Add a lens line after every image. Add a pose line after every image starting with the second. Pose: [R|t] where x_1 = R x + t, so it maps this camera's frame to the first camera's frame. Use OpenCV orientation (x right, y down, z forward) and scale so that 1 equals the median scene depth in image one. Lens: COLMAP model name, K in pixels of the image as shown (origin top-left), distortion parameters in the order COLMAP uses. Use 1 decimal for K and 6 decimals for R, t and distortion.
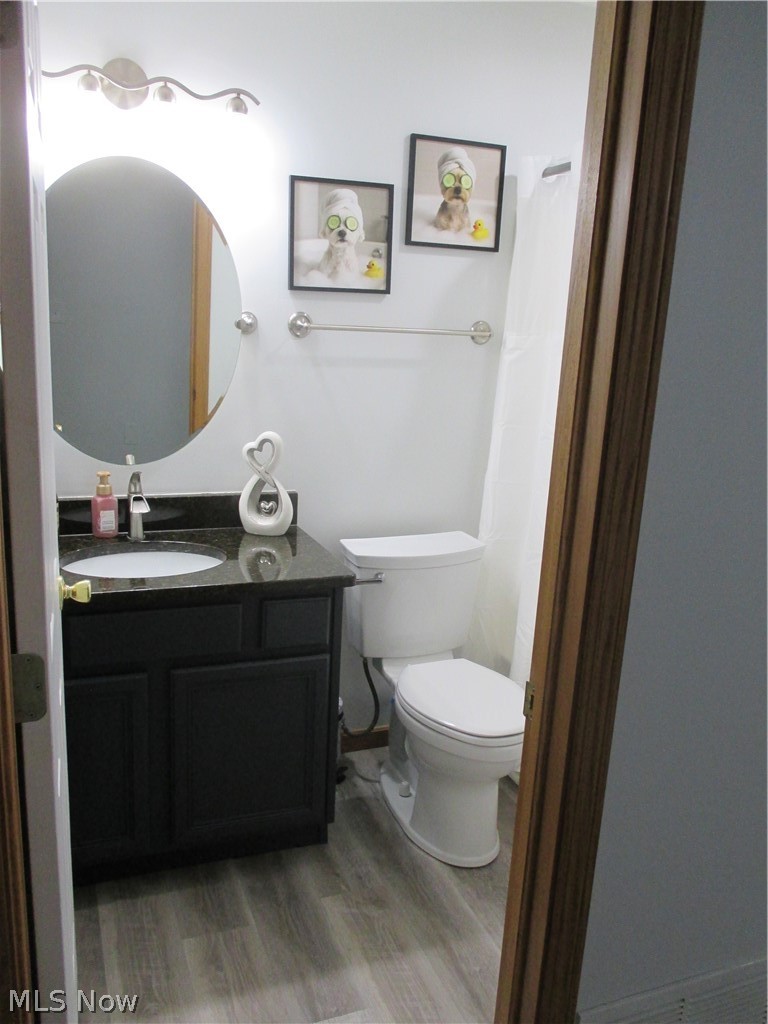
lens RADIAL K [[860.9, 0, 380.8], [0, 860.9, 513.6], [0, 0, 1]] dist [-0.023463, 0.006942]
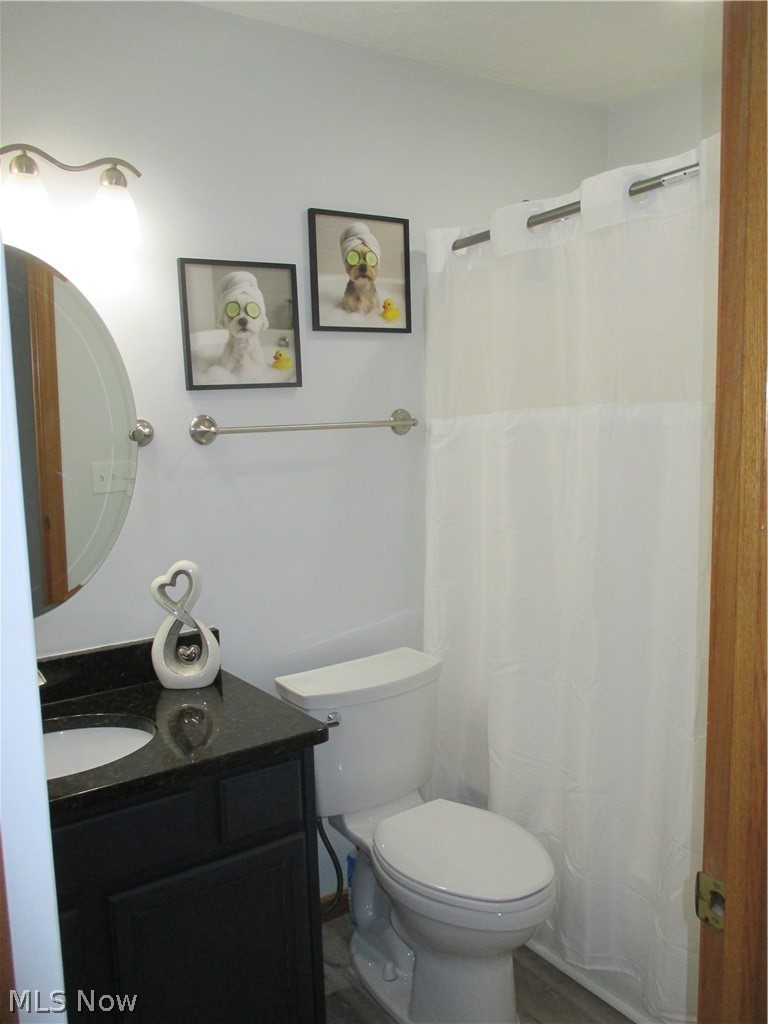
lens RADIAL K [[860.9, 0, 386.6], [0, 860.9, 511.0], [0, 0, 1]] dist [-0.023463, 0.006942]
pose [[0.970562, -0.105192, 0.216665, -0.110413], [0.128210, 0.987182, -0.095042, -0.038404], [-0.203891, 0.120022, 0.971609, 0.155298]]
